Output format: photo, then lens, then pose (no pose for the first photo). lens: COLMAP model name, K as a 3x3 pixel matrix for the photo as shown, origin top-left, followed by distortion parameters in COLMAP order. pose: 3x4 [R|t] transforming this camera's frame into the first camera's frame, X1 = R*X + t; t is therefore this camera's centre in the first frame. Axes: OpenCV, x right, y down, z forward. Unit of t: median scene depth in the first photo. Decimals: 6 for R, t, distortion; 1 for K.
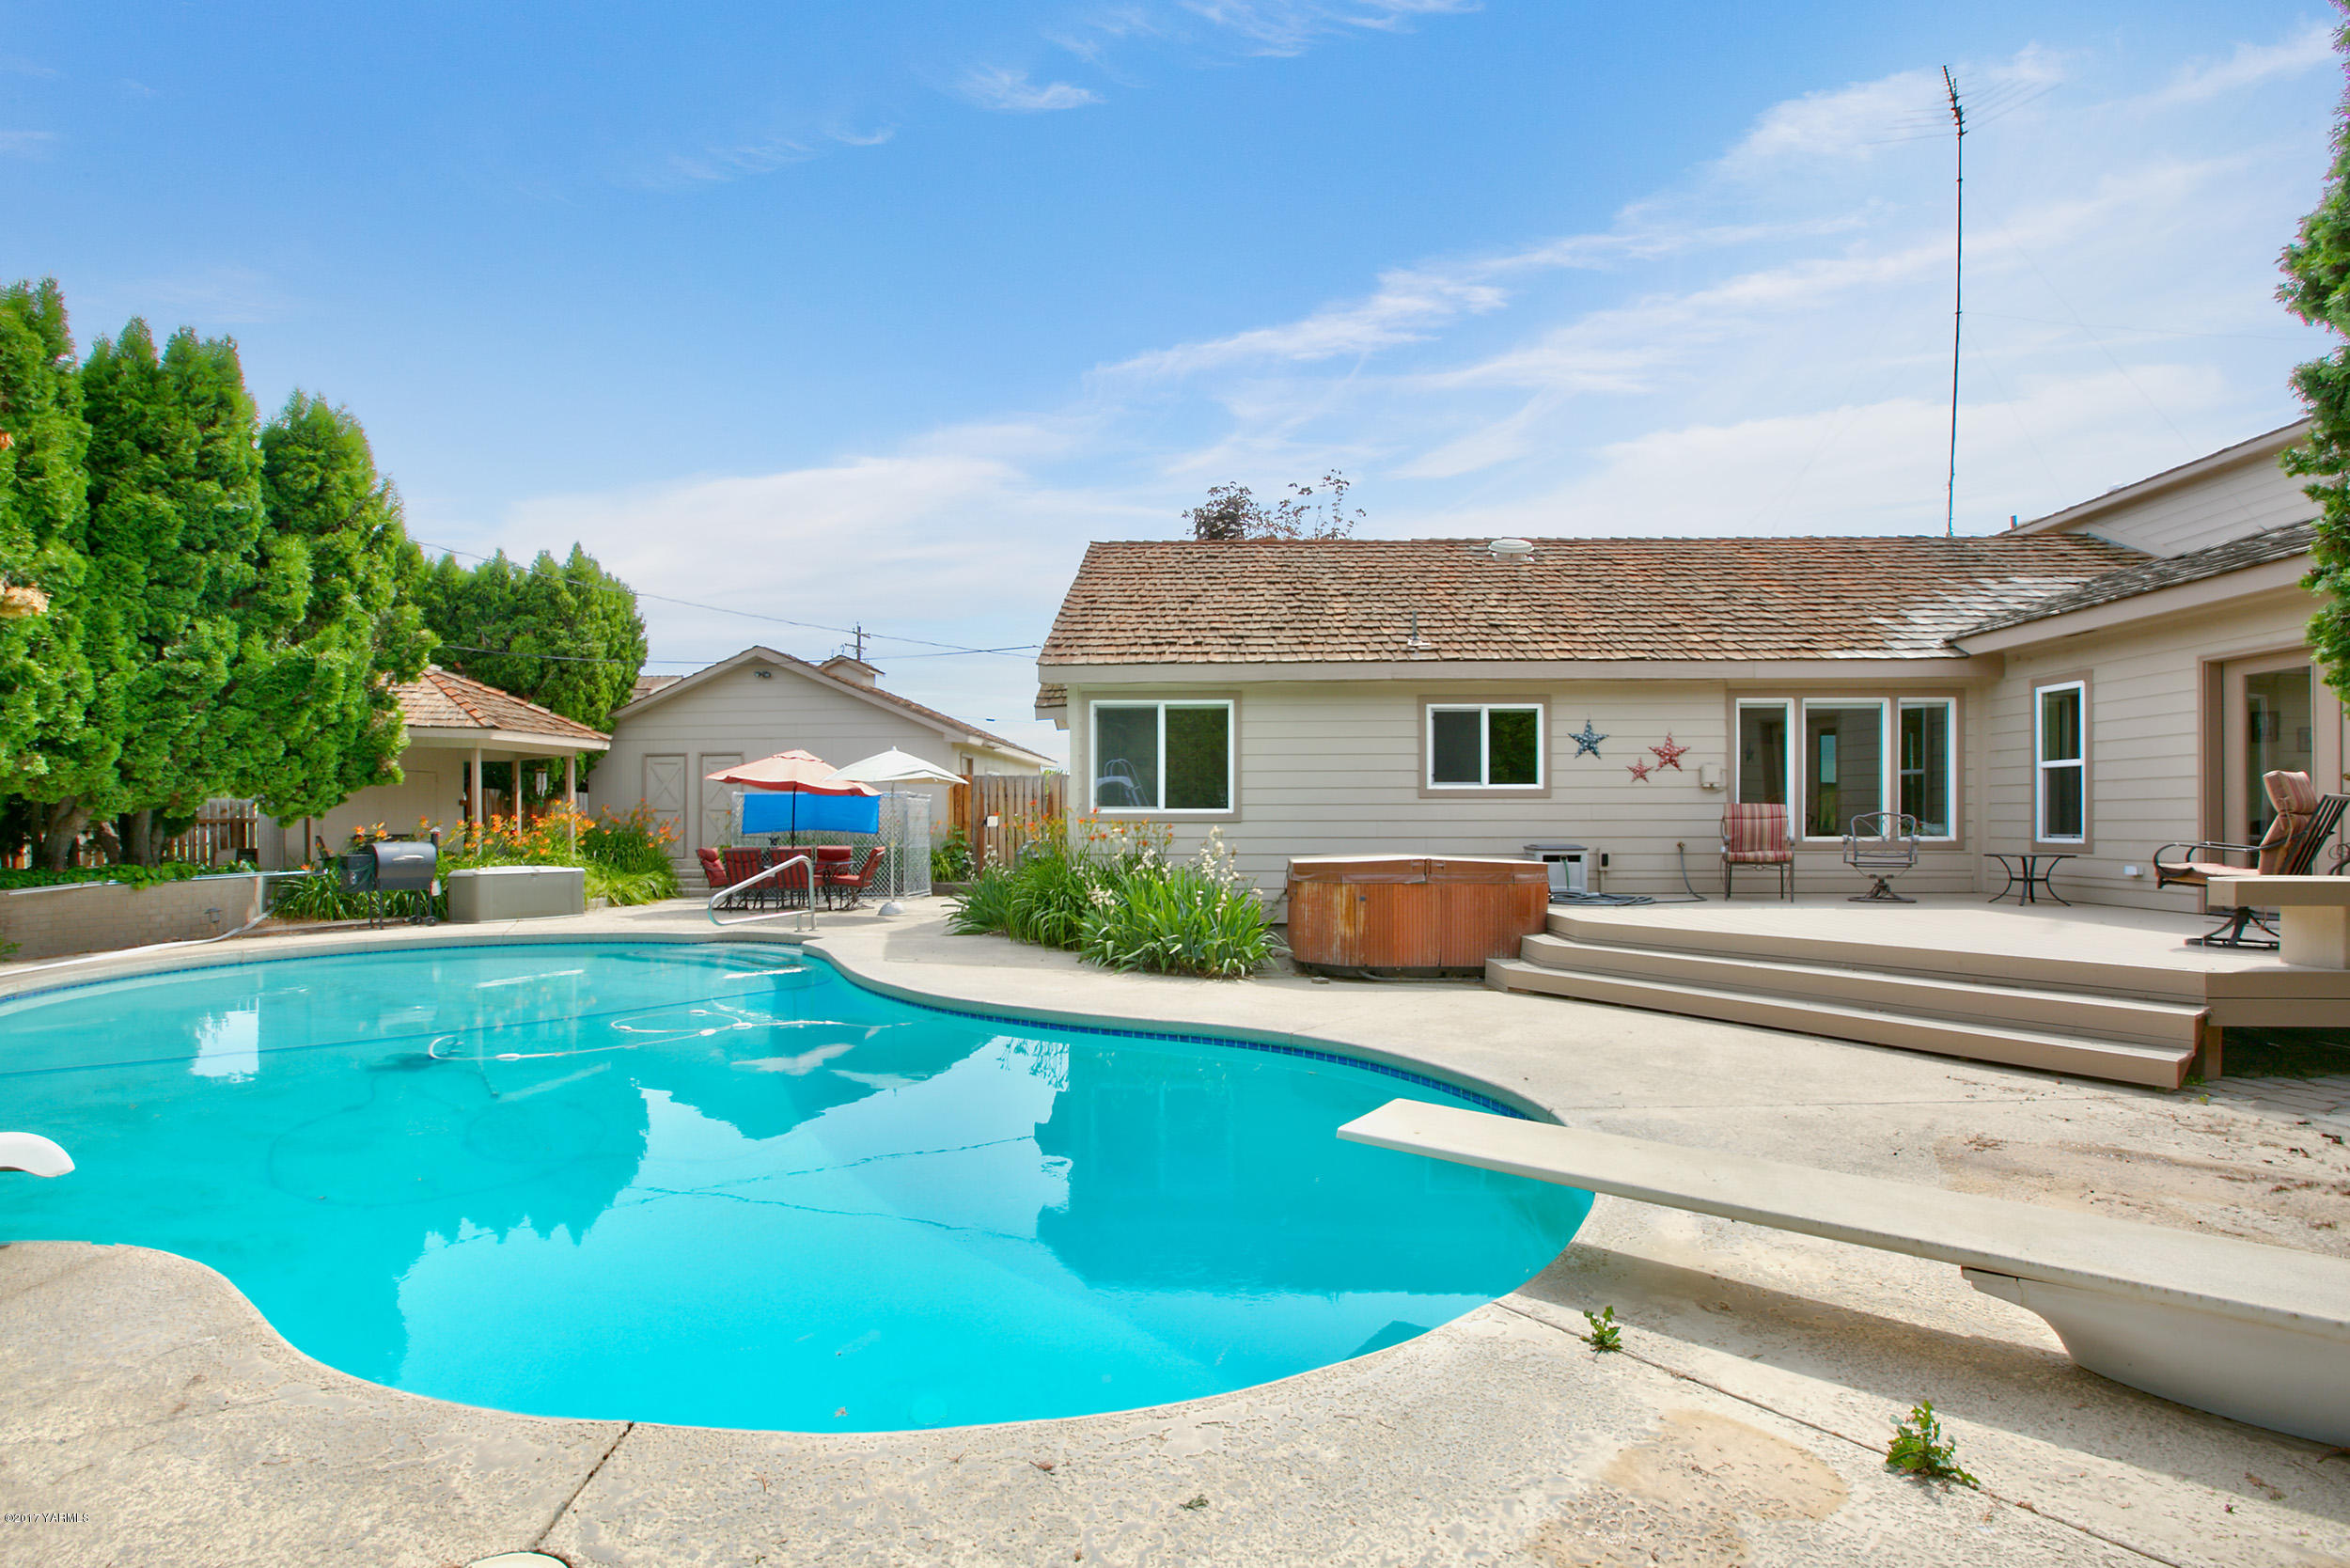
lens RADIAL K [[1072.6, 0, 1176.0], [0, 1072.6, 820.6], [0, 0, 1]] dist [-0.001326, -0.000068]
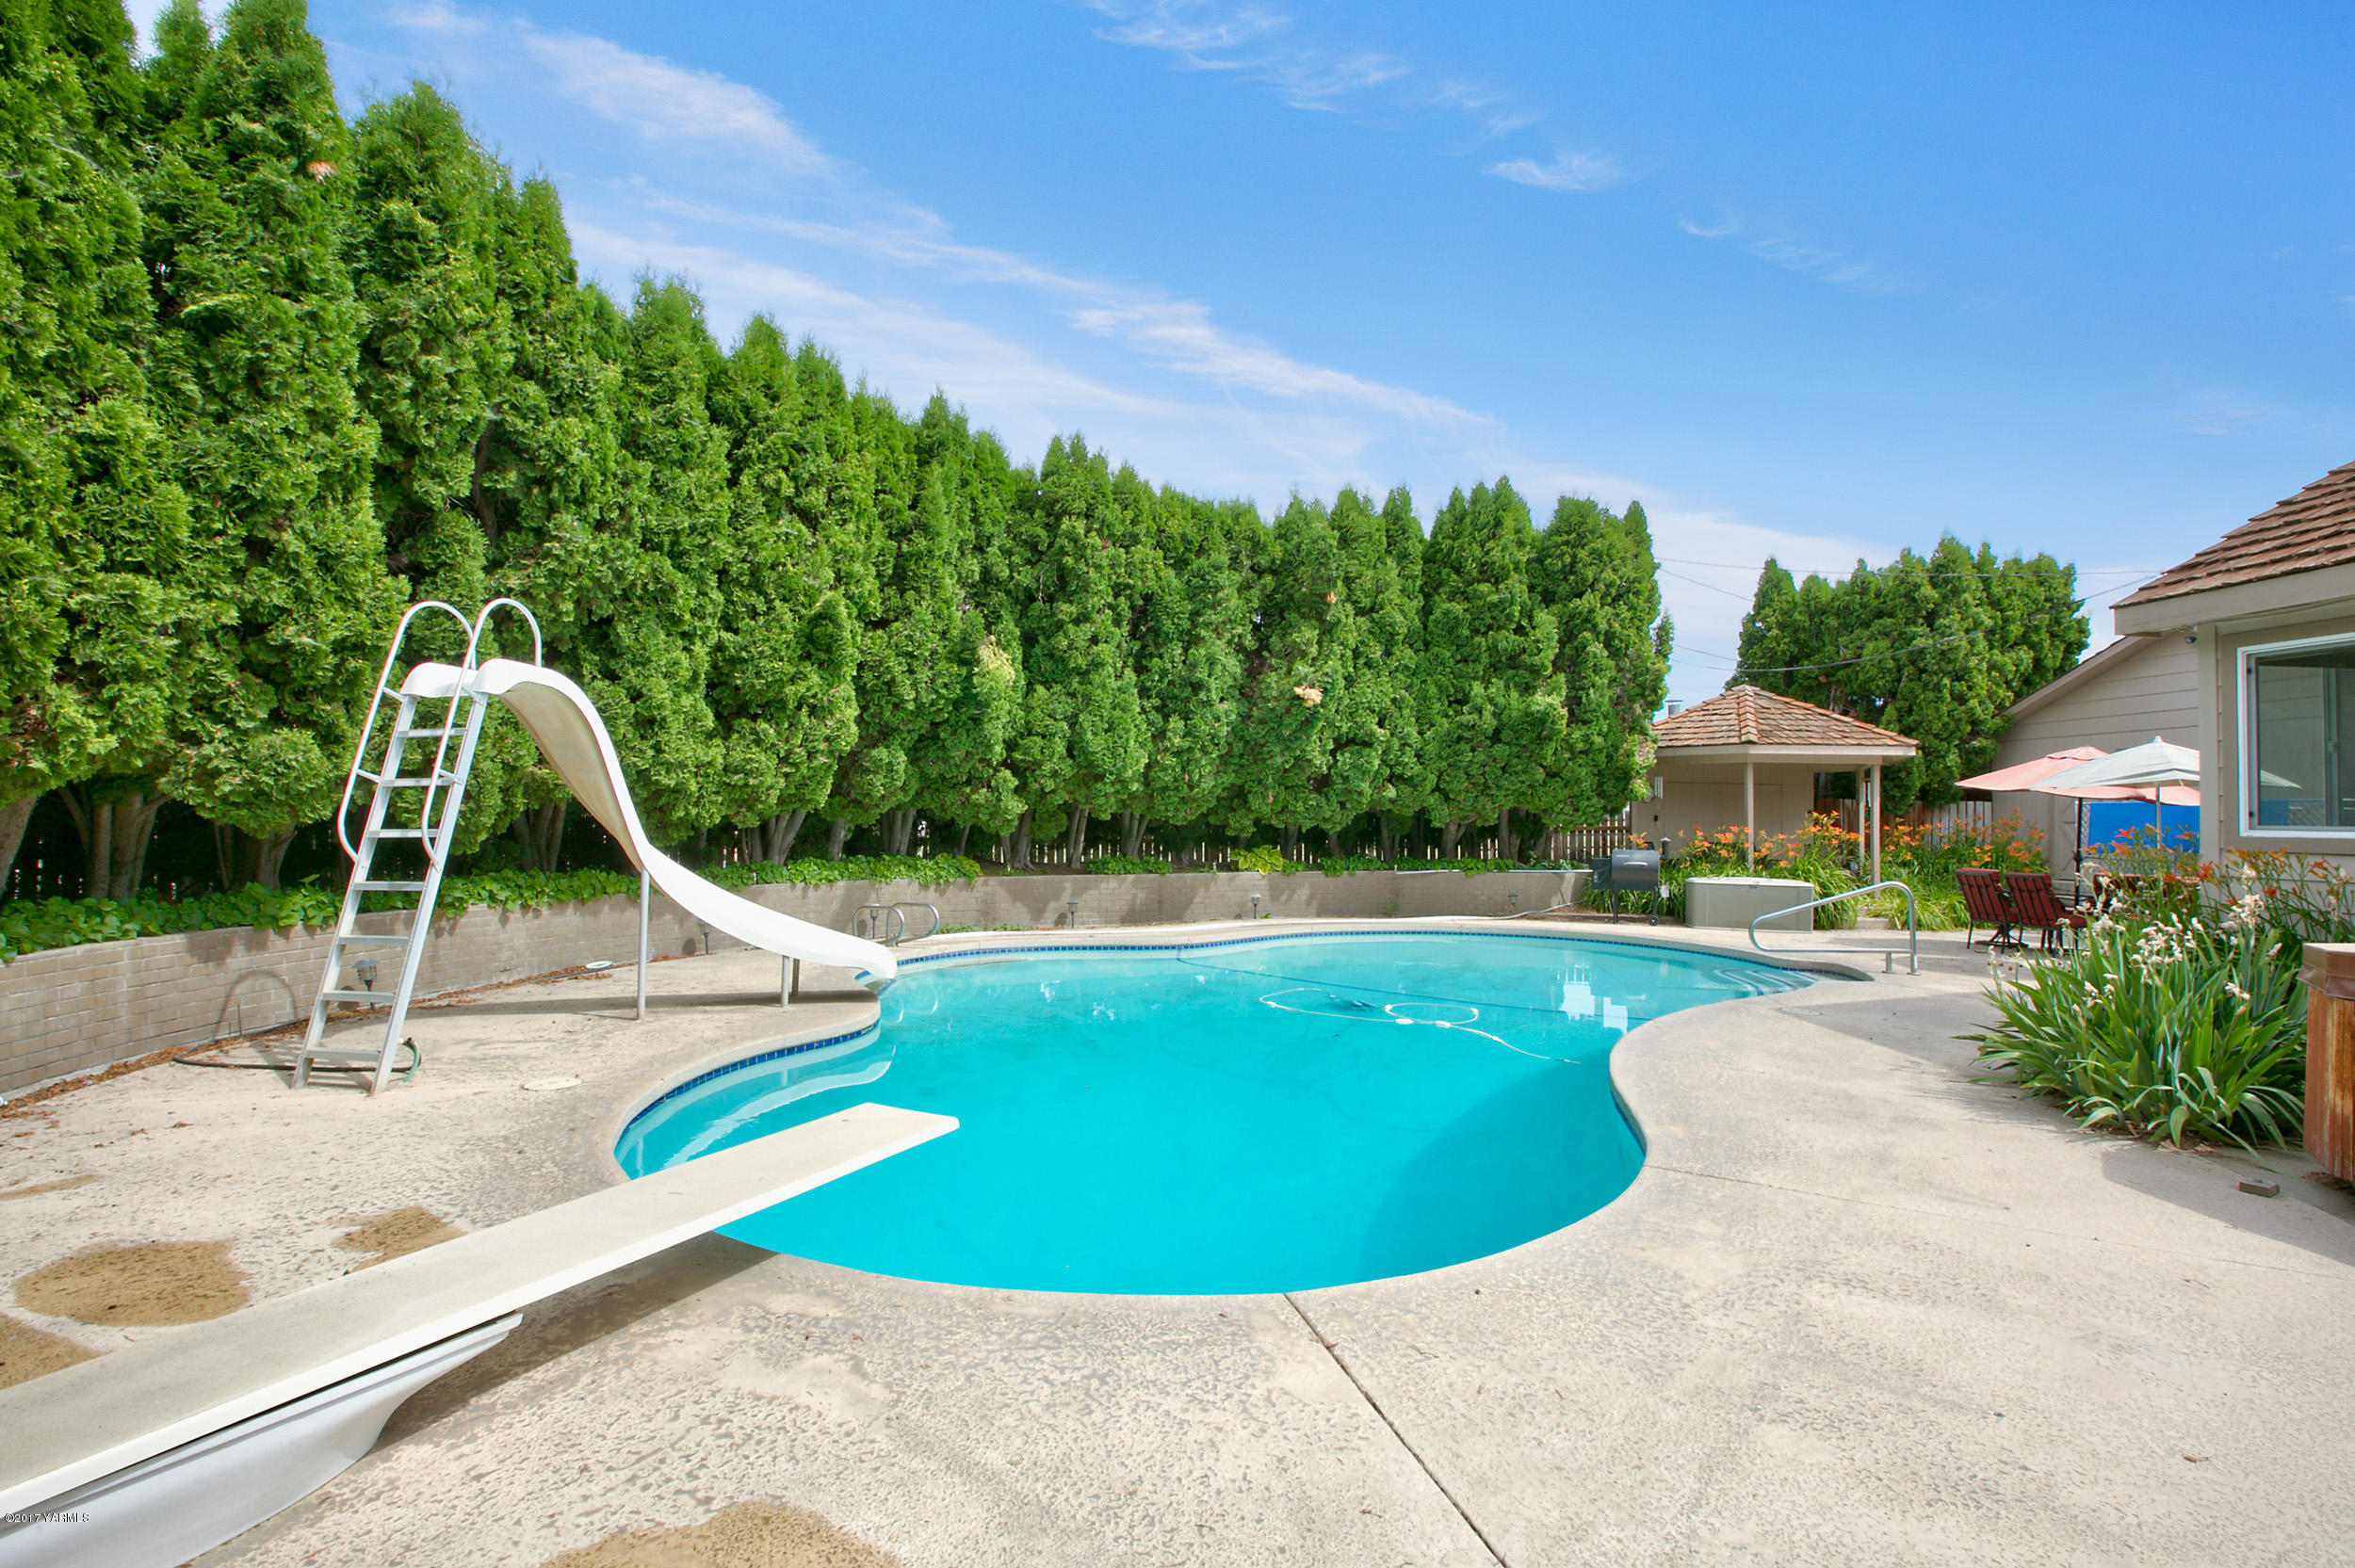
lens RADIAL K [[1110.9, 0, 1177.5], [0, 1110.9, 784.0], [0, 0, 1]] dist [0.000398, 0.000070]
pose [[0.227895, -0.025143, -0.973361, 0.365090], [-0.013460, 0.999490, -0.028970, -0.009515], [0.973593, 0.019704, 0.227441, 0.268567]]
